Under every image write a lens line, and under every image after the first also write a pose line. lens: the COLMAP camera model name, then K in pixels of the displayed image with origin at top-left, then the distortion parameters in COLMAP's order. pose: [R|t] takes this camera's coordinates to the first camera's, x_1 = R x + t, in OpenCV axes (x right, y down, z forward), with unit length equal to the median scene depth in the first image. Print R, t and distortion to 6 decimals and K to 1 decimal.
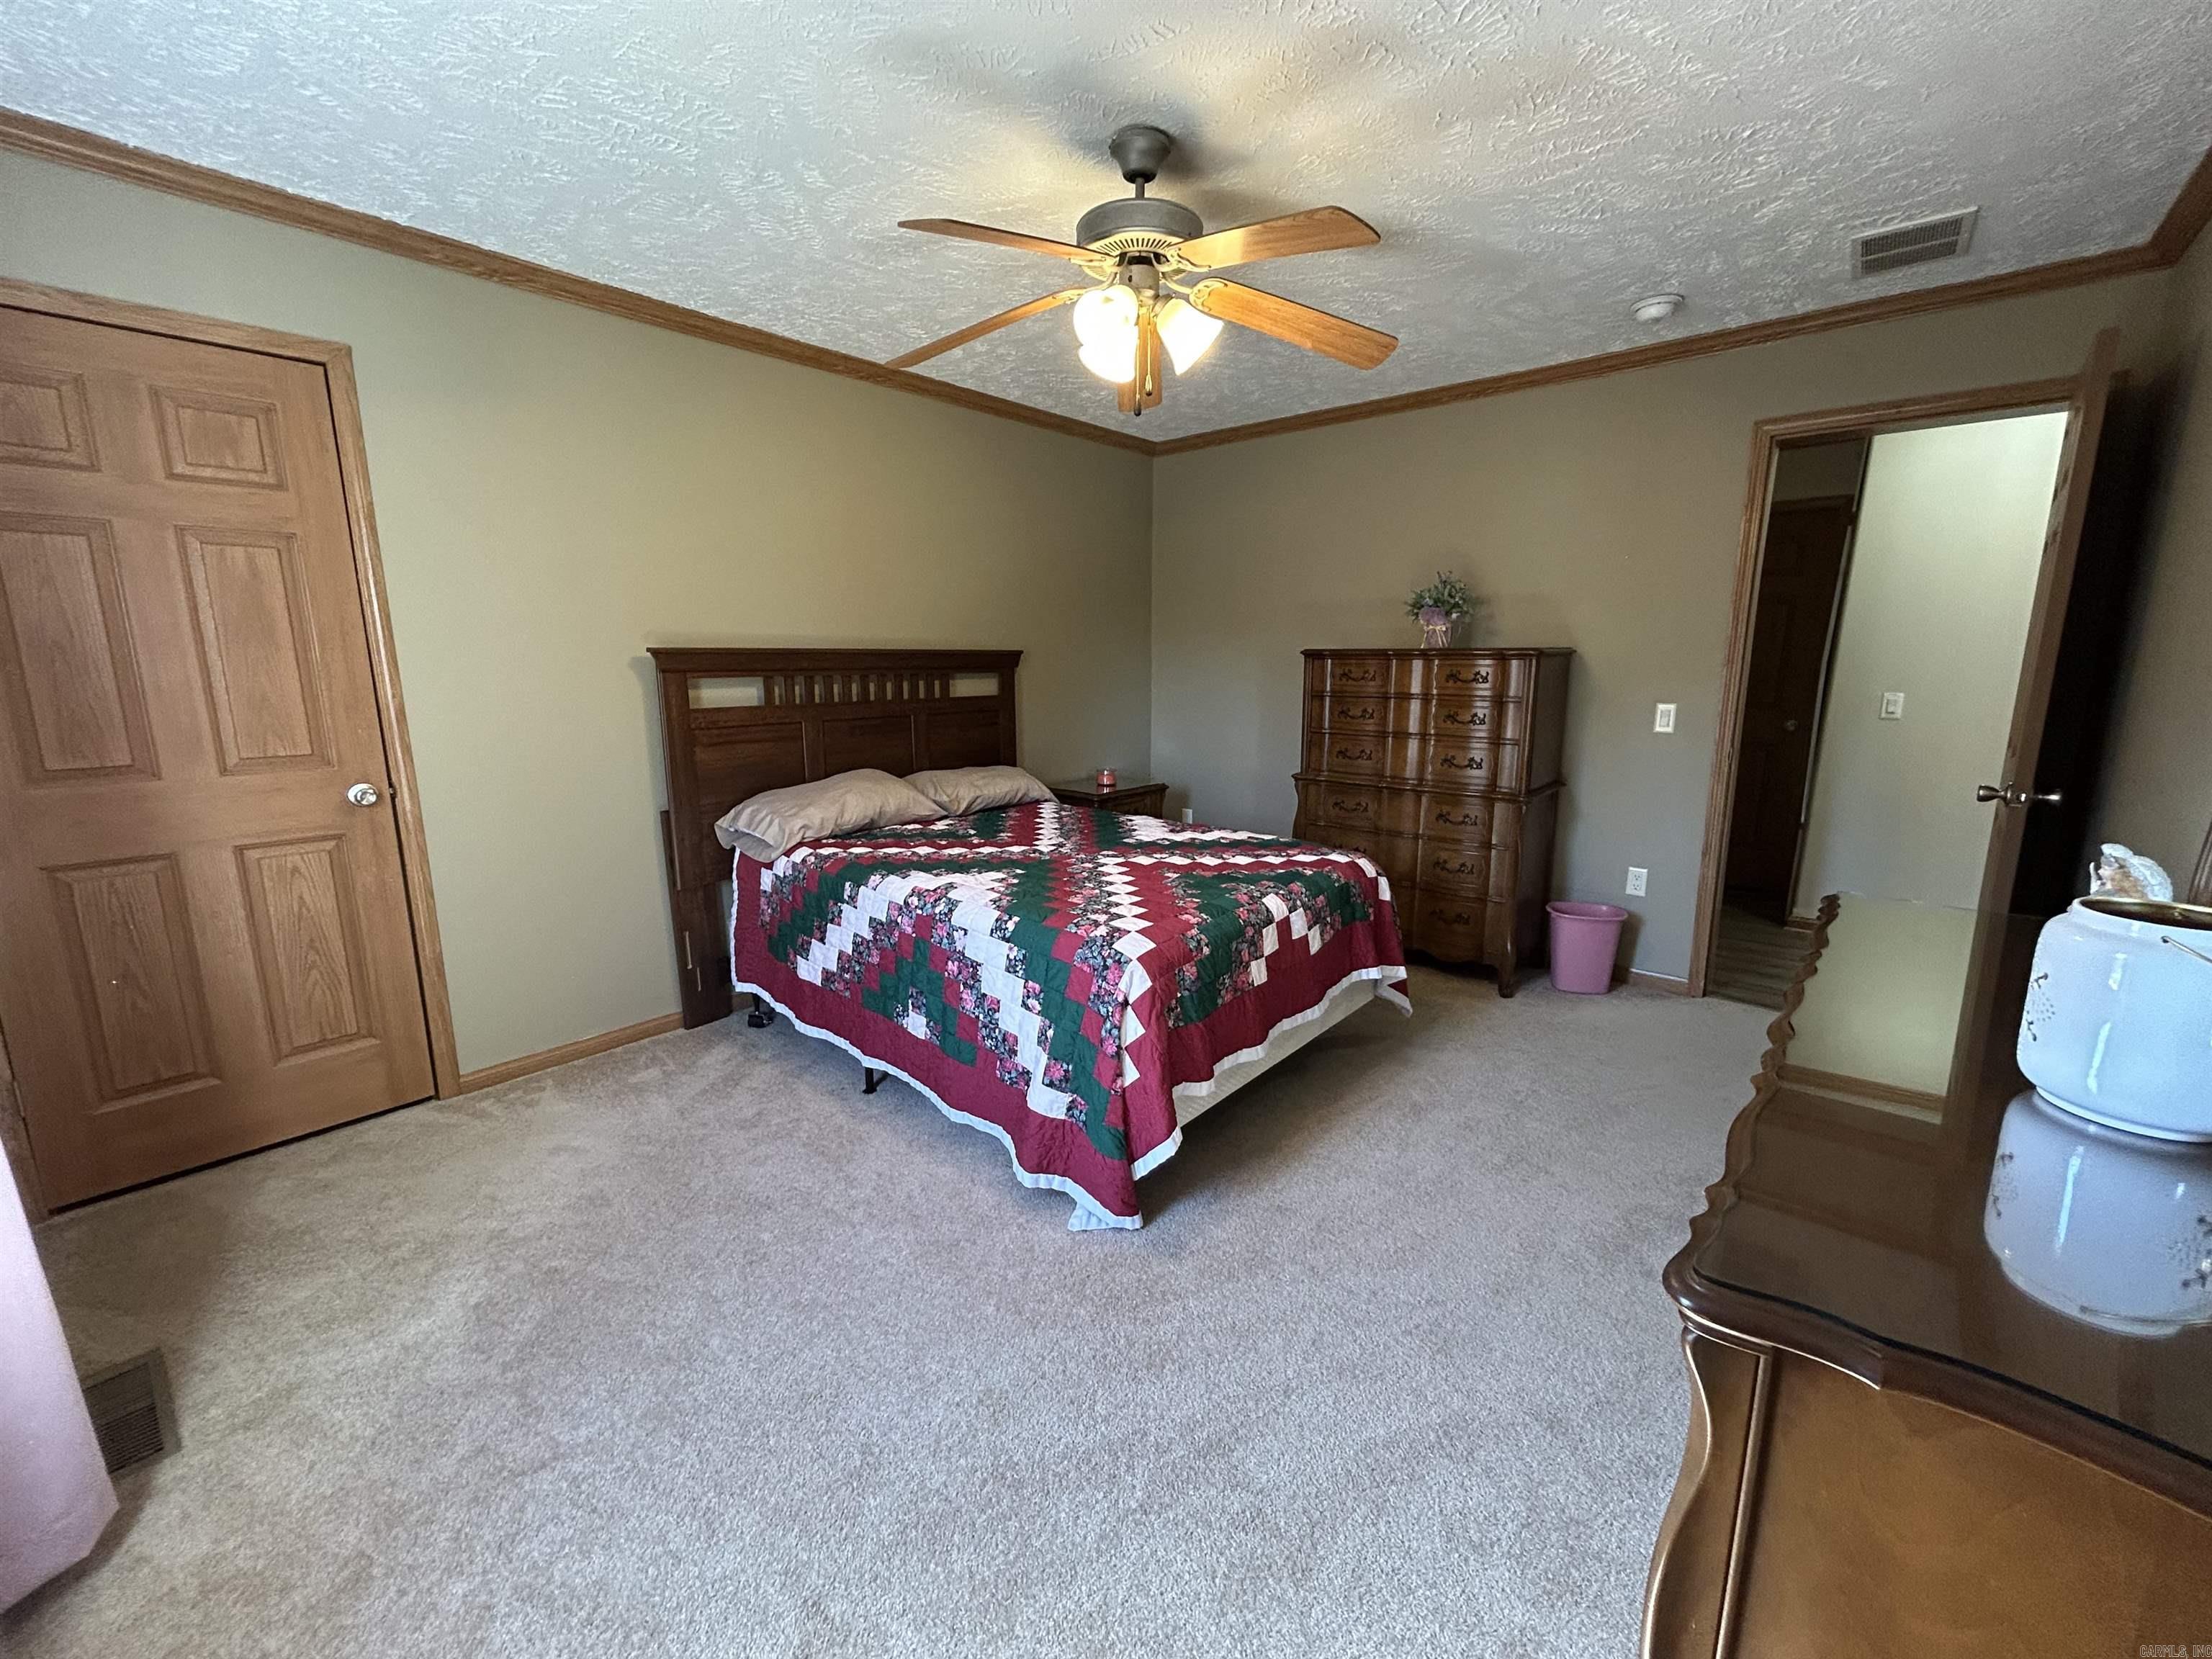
lens RADIAL K [[893.4, 0, 1107.7], [0, 893.4, 824.8], [0, 0, 1]] dist [-0.000770, 0.000255]
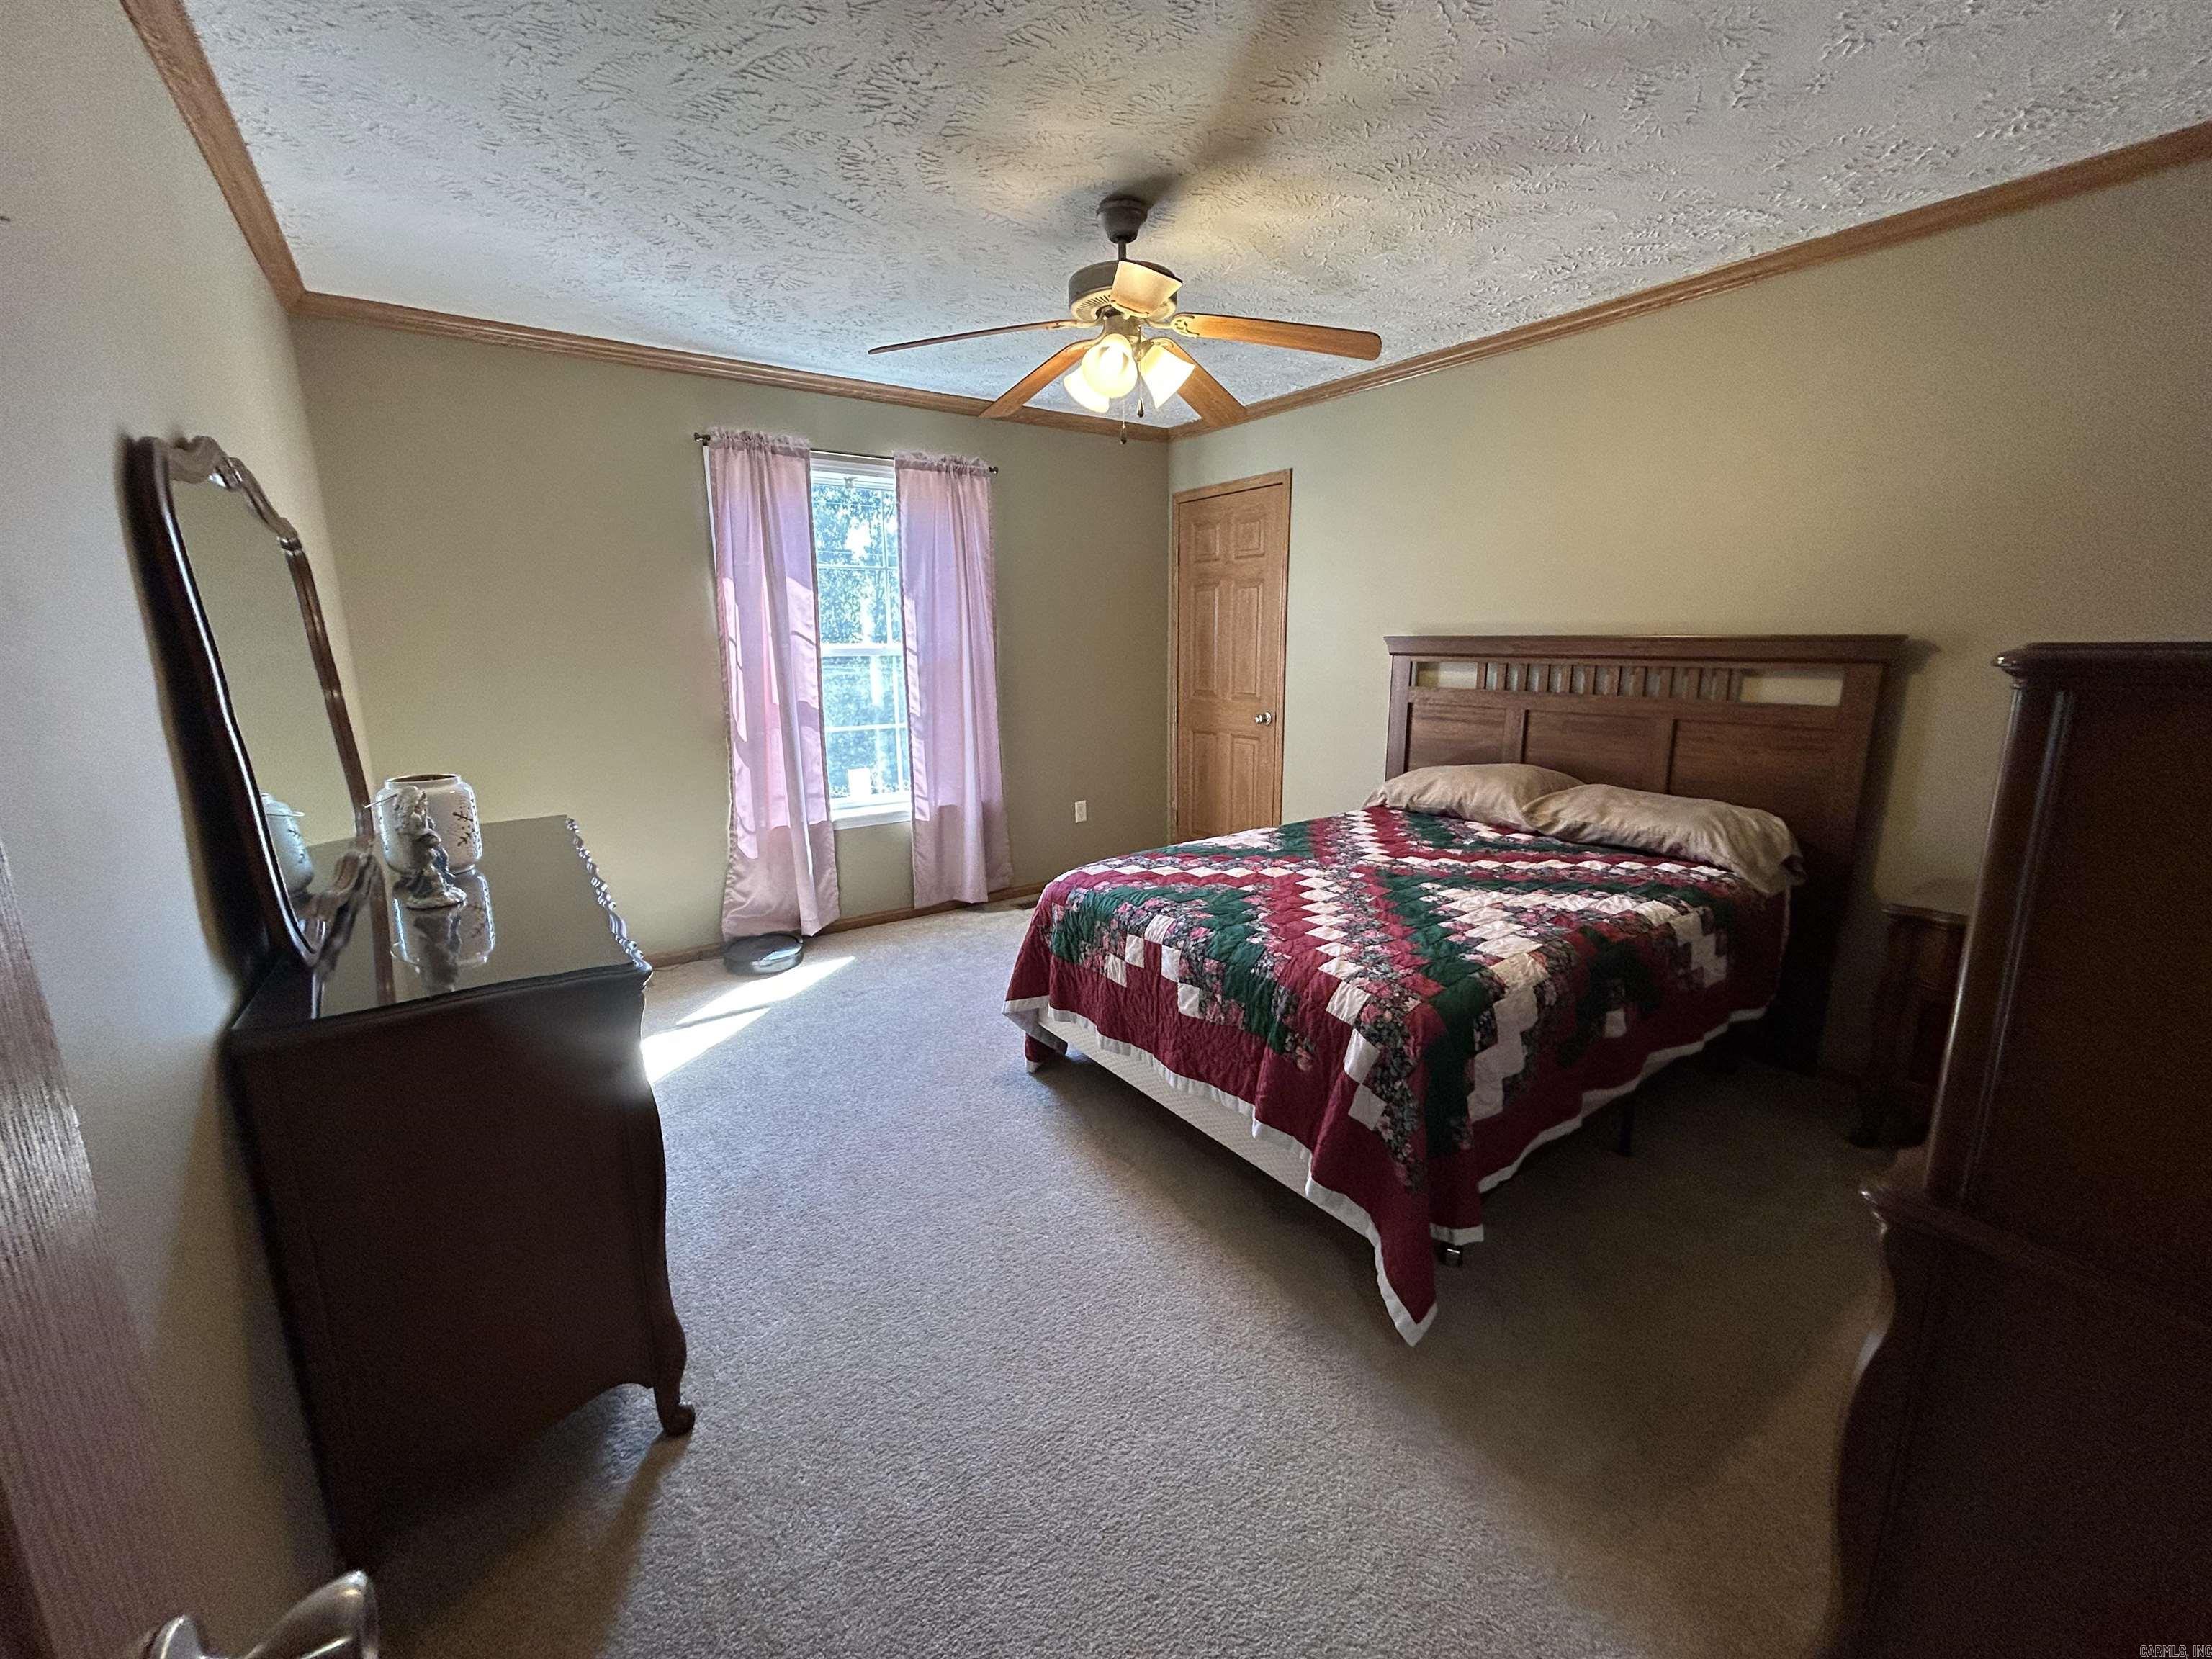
lens RADIAL K [[893.4, 0, 1109.0], [0, 893.4, 826.5], [0, 0, 1]] dist [-0.000770, 0.000255]
pose [[-0.232383, 0.209457, -0.949803, 1.066196], [-0.172692, 0.952135, 0.252223, -0.235055], [0.957171, 0.222636, -0.185089, 1.114302]]
